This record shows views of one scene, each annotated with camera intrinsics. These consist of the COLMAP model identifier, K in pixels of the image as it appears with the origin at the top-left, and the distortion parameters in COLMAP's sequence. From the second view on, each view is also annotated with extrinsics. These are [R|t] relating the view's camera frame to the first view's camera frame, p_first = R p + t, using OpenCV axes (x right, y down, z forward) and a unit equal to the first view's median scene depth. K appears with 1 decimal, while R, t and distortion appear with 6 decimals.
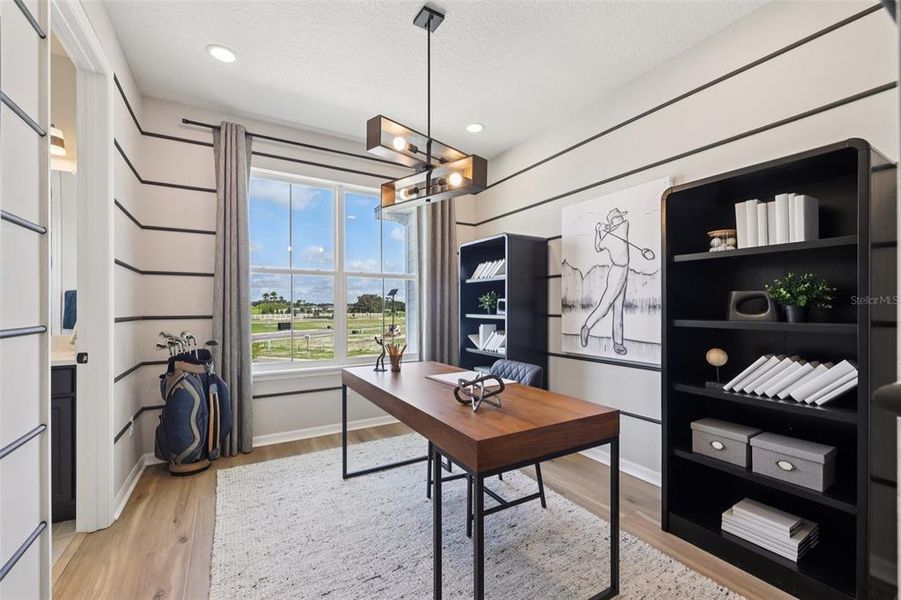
lens RADIAL K [[378.6, 0, 451.8], [0, 378.6, 307.2], [0, 0, 1]] dist [-0.004764, 0.000109]
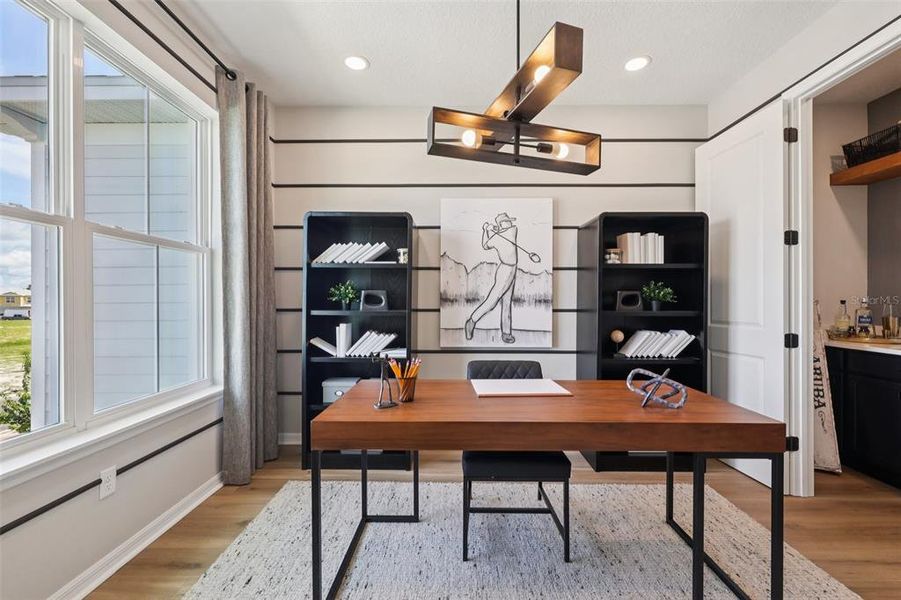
lens RADIAL K [[378.6, 0, 451.6], [0, 378.6, 300.3], [0, 0, 1]] dist [-0.004764, 0.000109]
pose [[0.515247, 0.001788, 0.857040, -0.604622], [-0.002512, 0.999997, -0.000576, -0.002068], [-0.857038, -0.001855, 0.515249, 0.553091]]
